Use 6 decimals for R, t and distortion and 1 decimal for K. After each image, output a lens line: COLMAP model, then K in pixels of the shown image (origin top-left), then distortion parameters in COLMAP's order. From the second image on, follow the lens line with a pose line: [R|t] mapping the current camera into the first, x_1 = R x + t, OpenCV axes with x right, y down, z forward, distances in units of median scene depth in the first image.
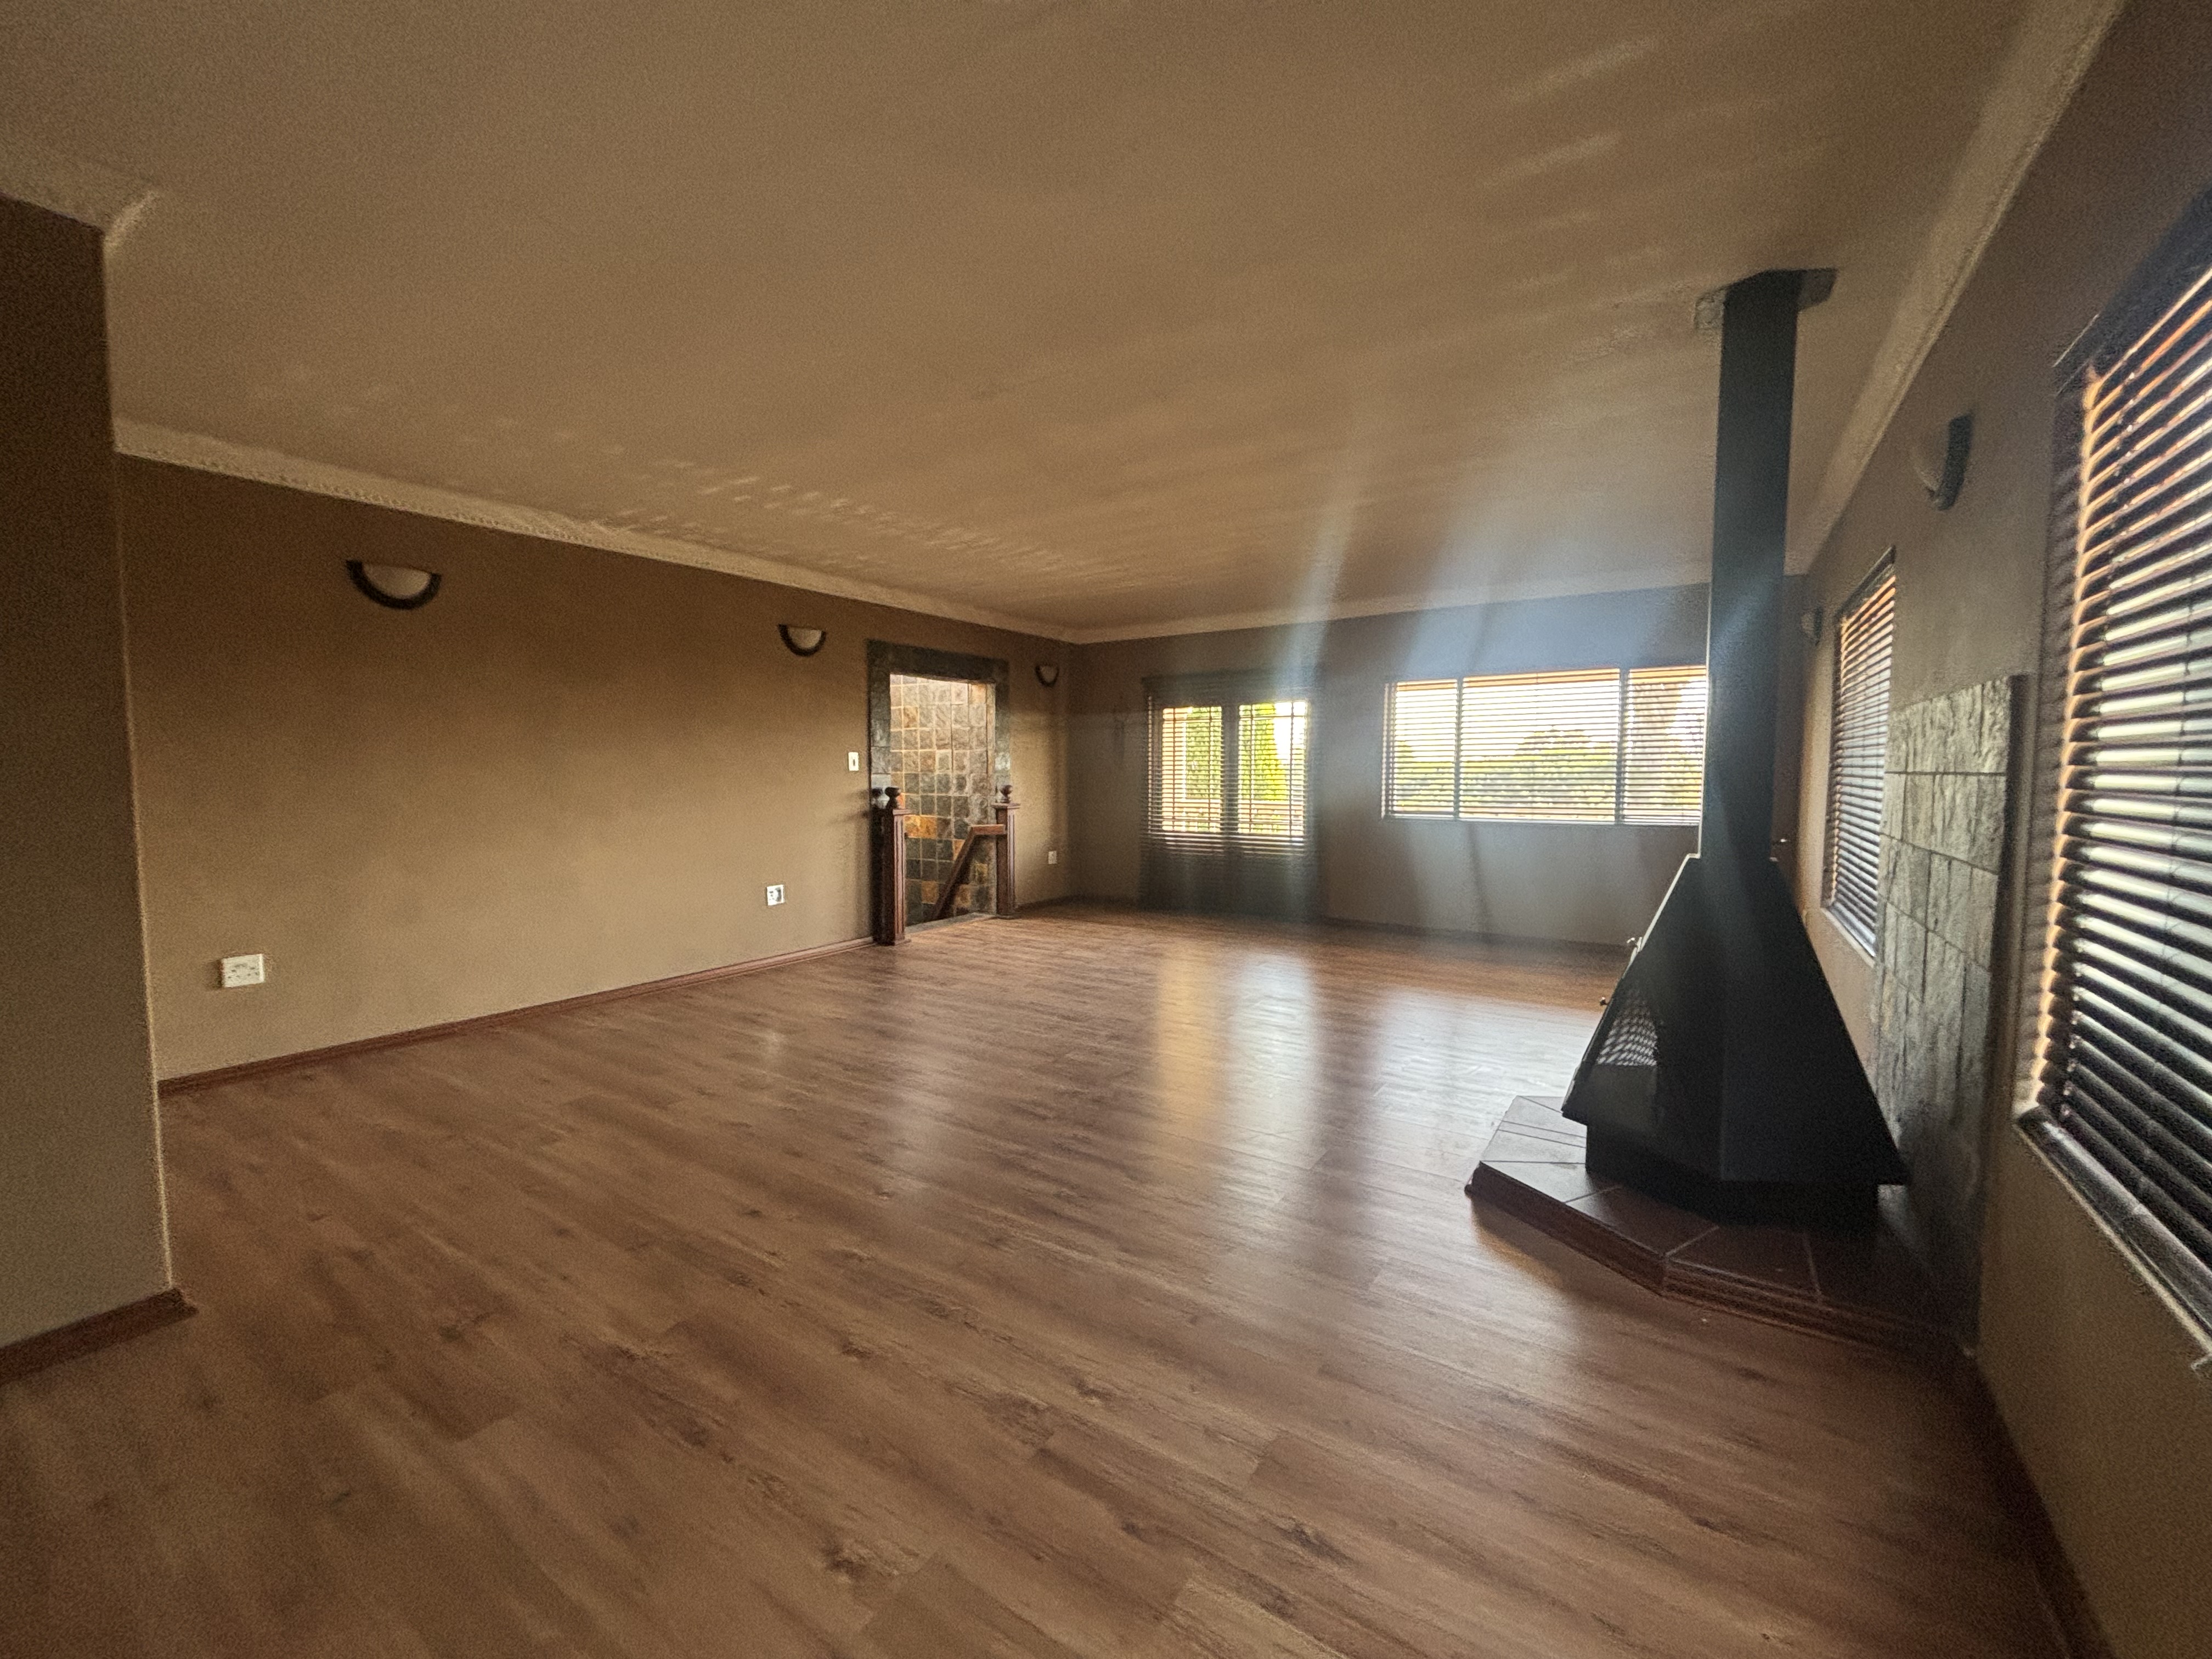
lens RADIAL K [[887.3, 0, 1109.5], [0, 887.3, 824.7], [0, 0, 1]] dist [0.030463, -0.000302]
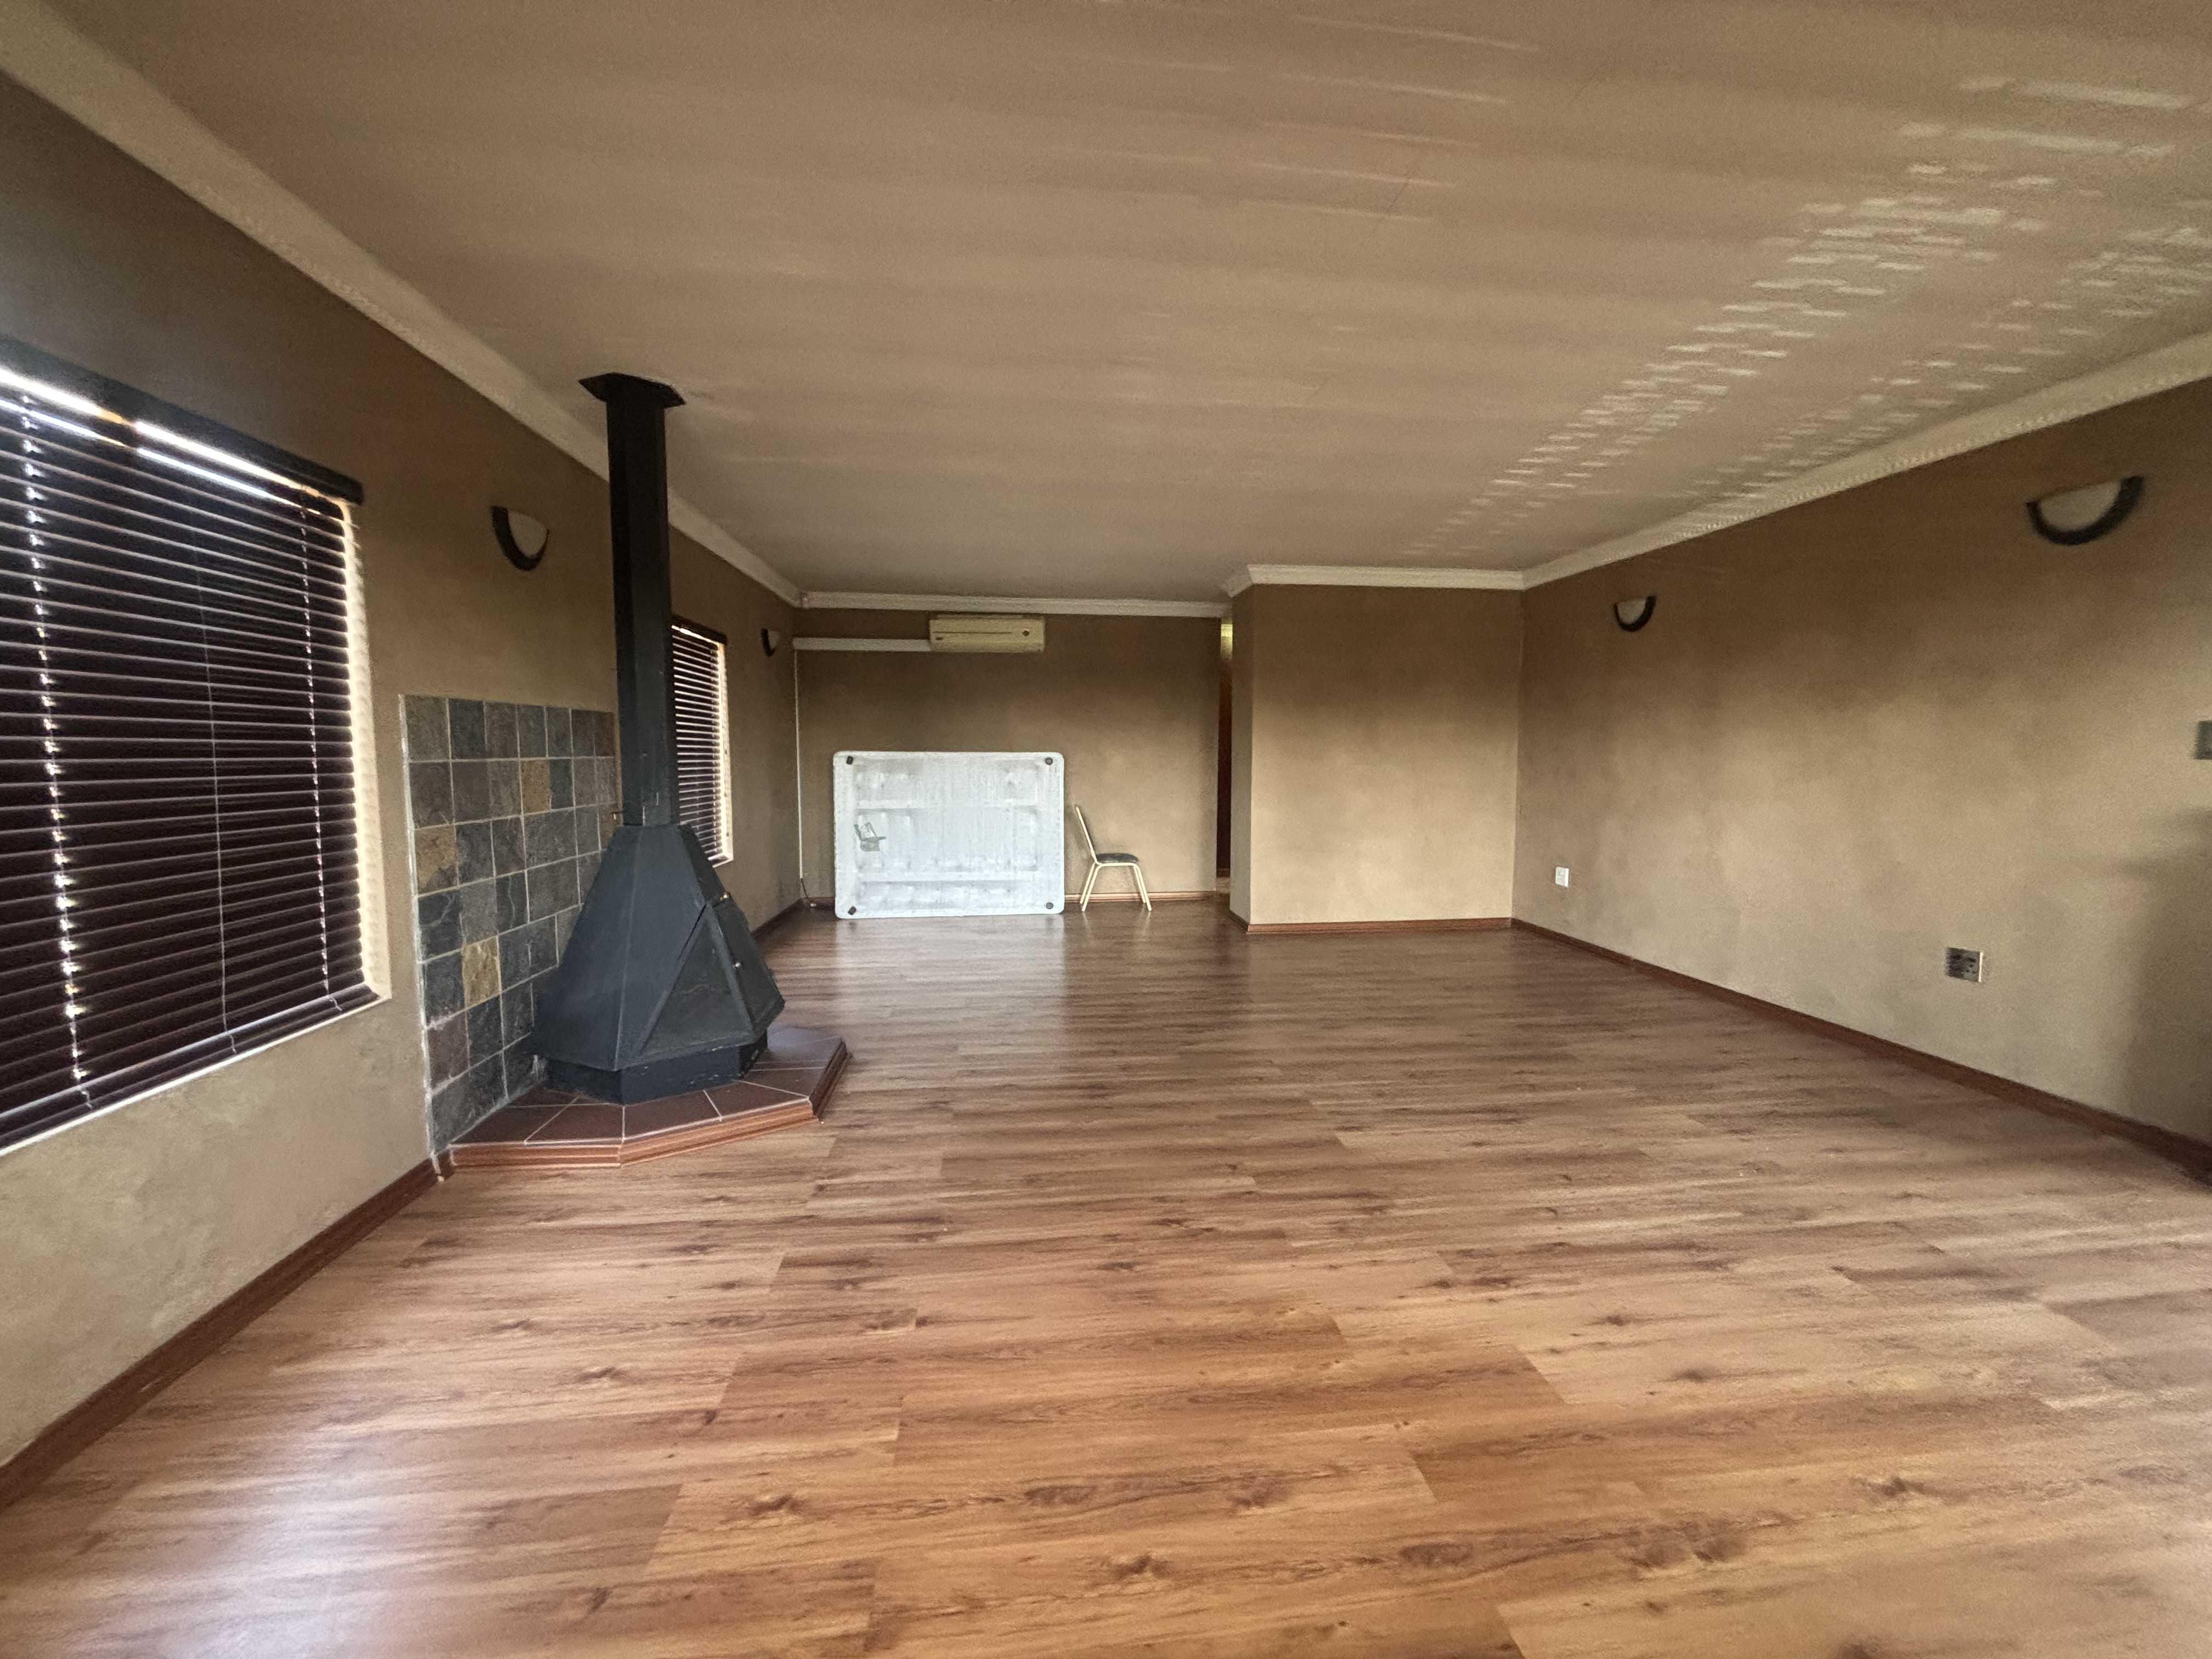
lens RADIAL K [[887.3, 0, 1107.7], [0, 887.3, 828.3], [0, 0, 1]] dist [0.030463, -0.000302]
pose [[-0.764674, 0.054454, -0.642112, 0.634369], [-0.047079, 0.989040, 0.139940, -0.100804], [0.642695, 0.137239, -0.753730, 1.487845]]
